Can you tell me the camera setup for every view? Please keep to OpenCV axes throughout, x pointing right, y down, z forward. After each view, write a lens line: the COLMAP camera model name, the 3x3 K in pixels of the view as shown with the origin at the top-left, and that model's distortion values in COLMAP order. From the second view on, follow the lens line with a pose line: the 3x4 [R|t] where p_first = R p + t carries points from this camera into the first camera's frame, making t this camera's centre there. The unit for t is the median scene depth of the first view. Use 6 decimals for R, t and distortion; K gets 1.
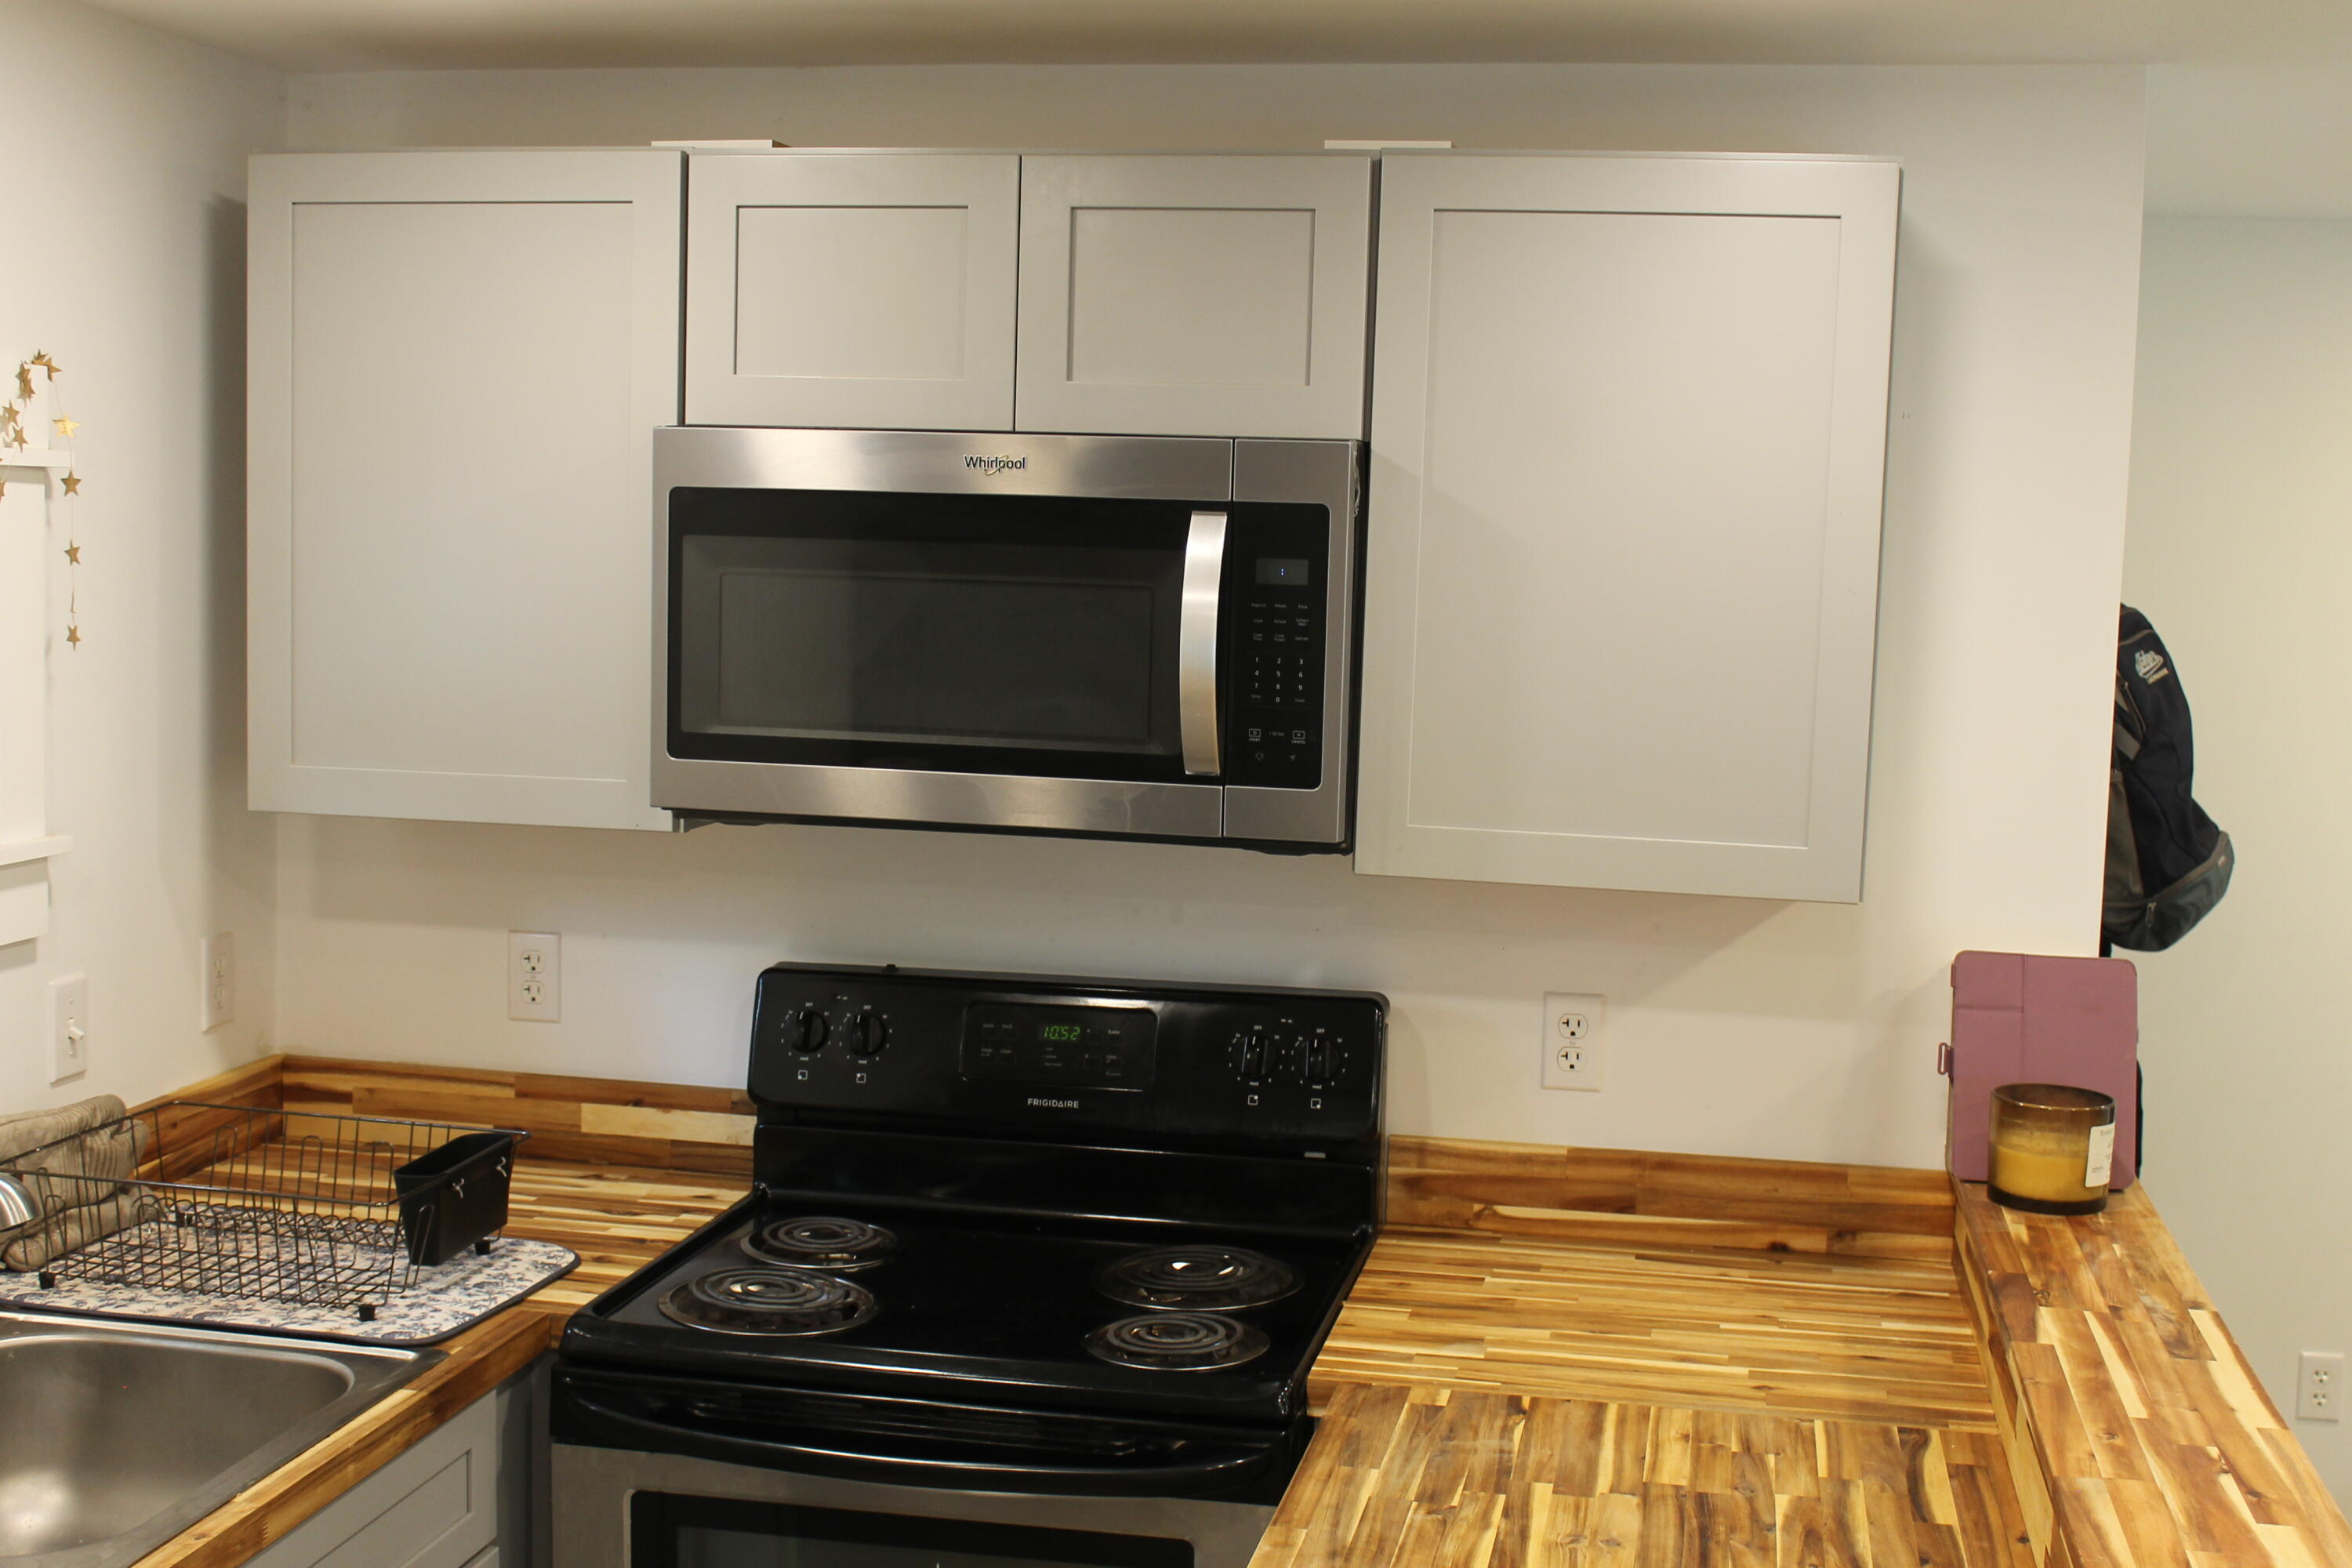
lens RADIAL K [[2841.0, 0, 1177.0], [0, 2841.0, 775.0], [0, 0, 1]] dist [-0.050604, 0.000000]
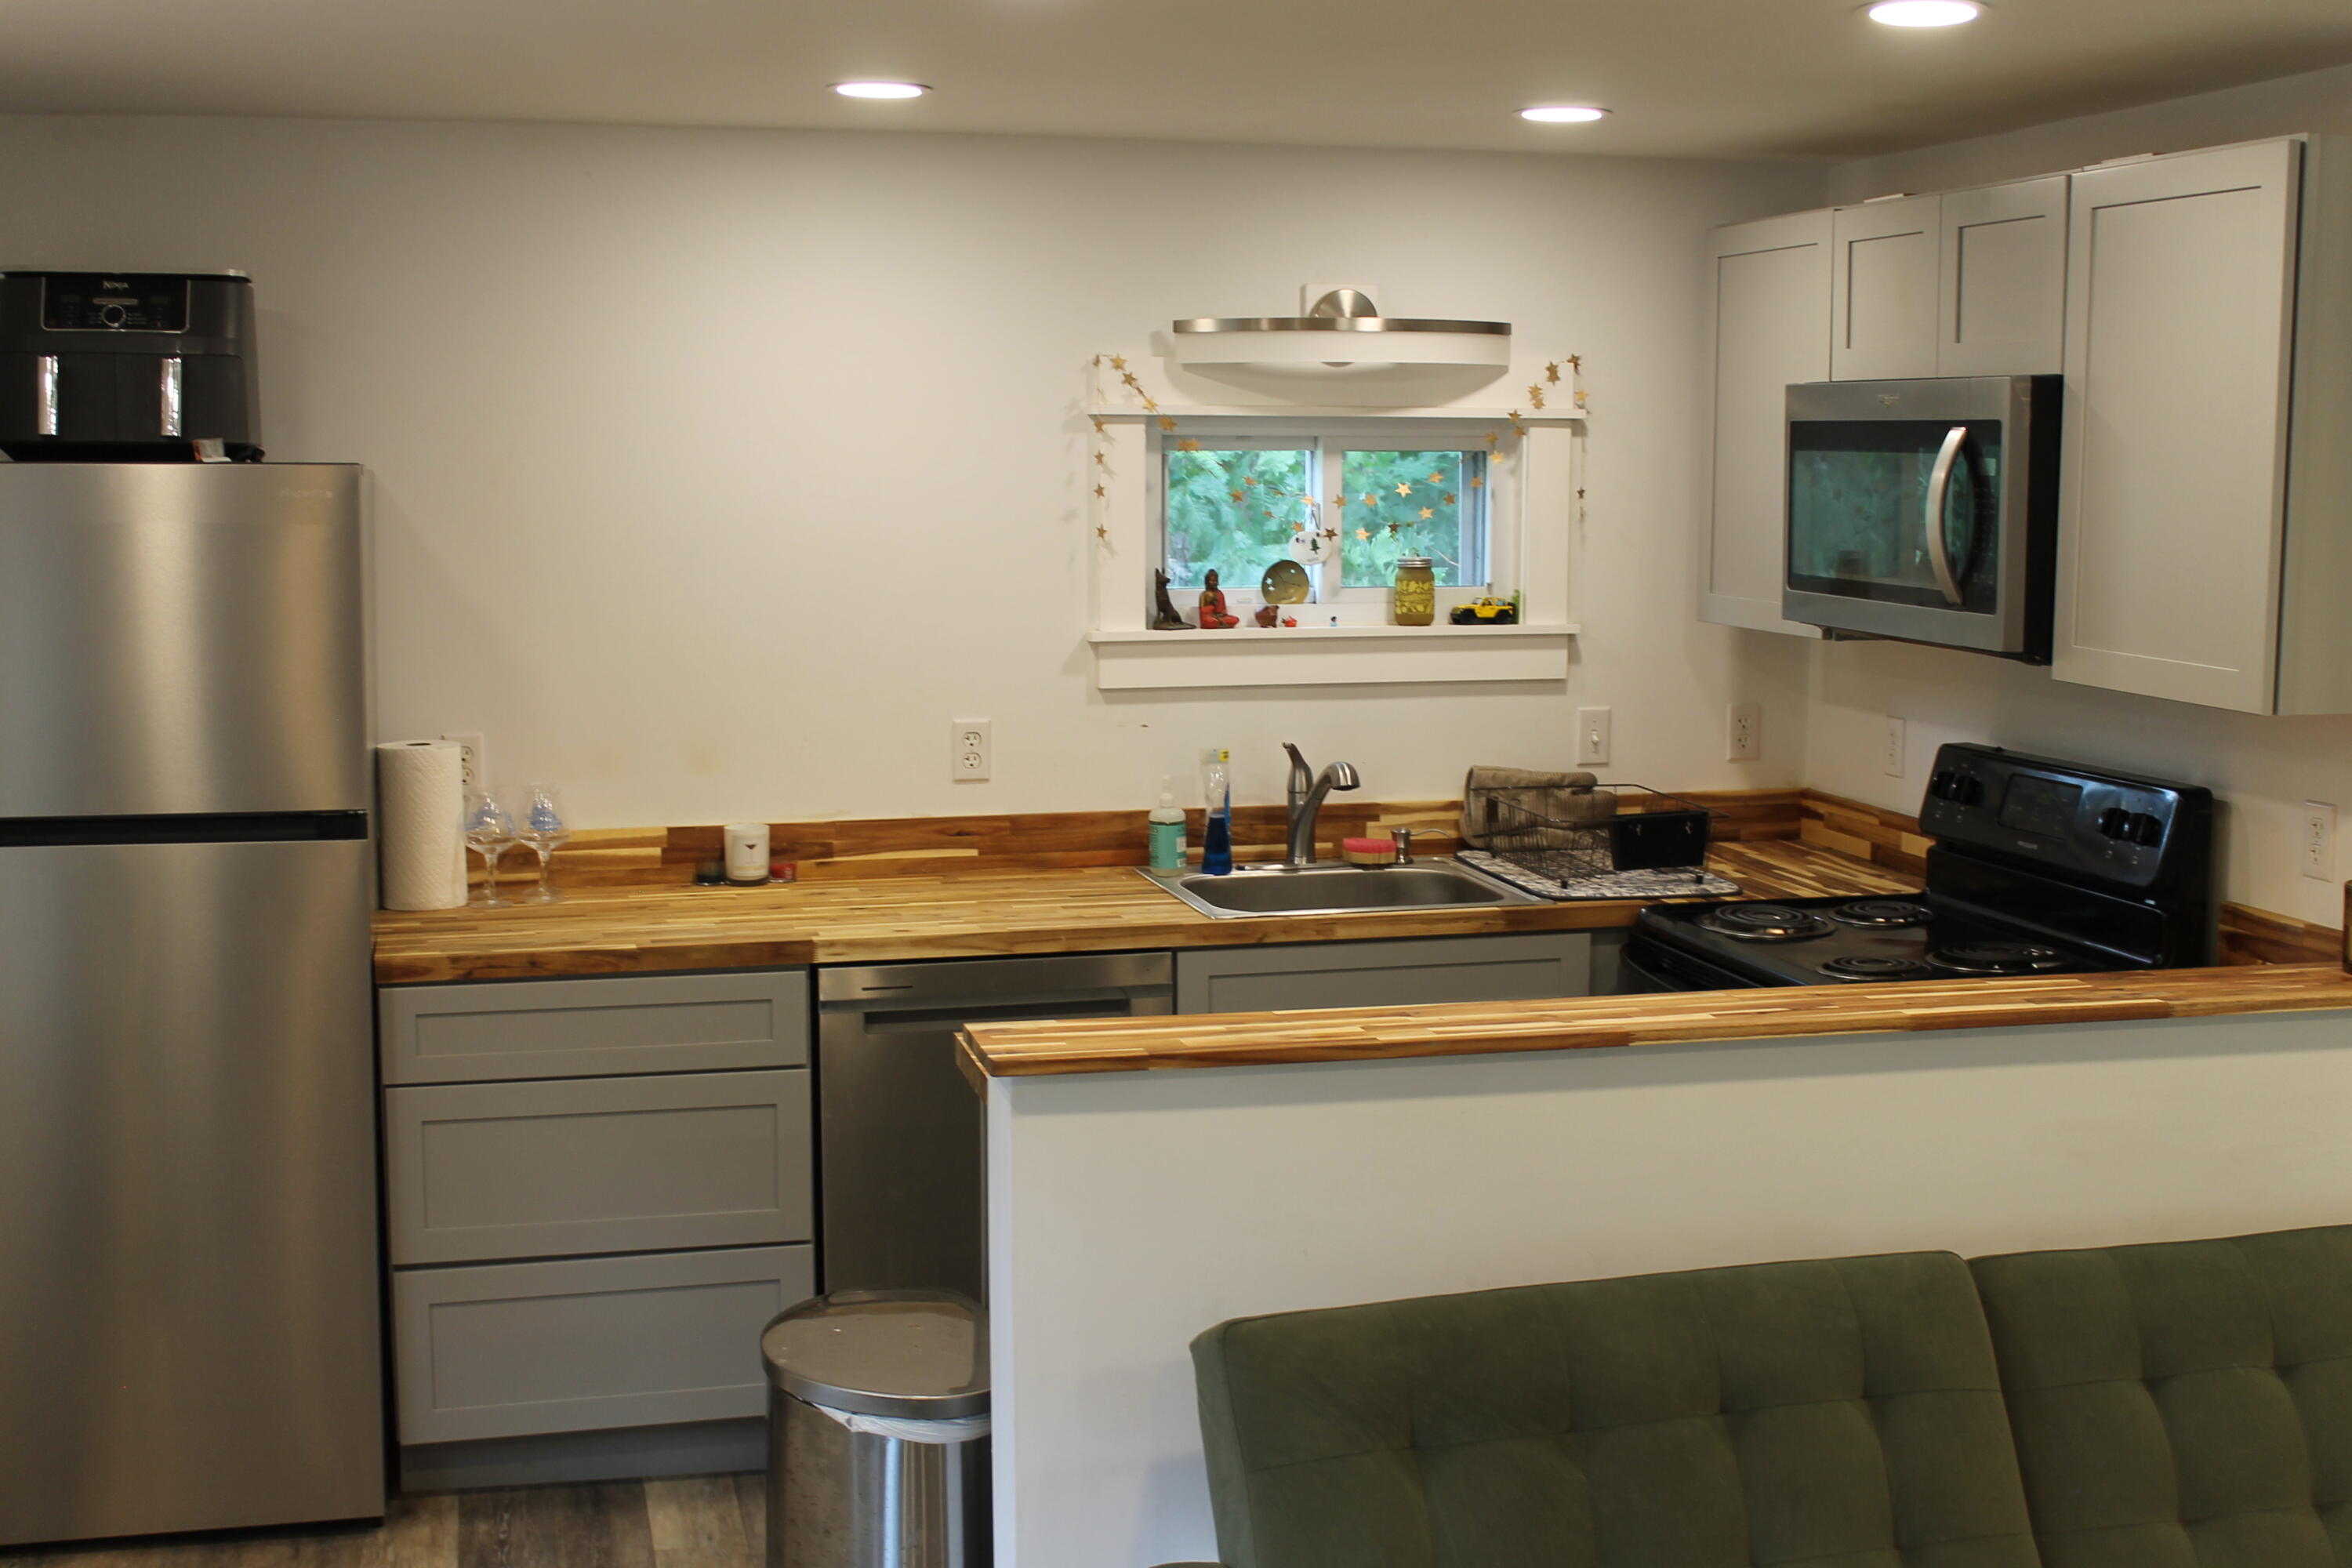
lens RADIAL K [[2841.0, 0, 1176.4], [0, 2841.0, 789.5], [0, 0, 1]] dist [-0.050604, 0.000000]
pose [[0.429830, 0.086521, -0.898755, 1.037294], [-0.077356, 0.995267, 0.058816, 0.036221], [0.899590, 0.044243, 0.434488, -0.008719]]
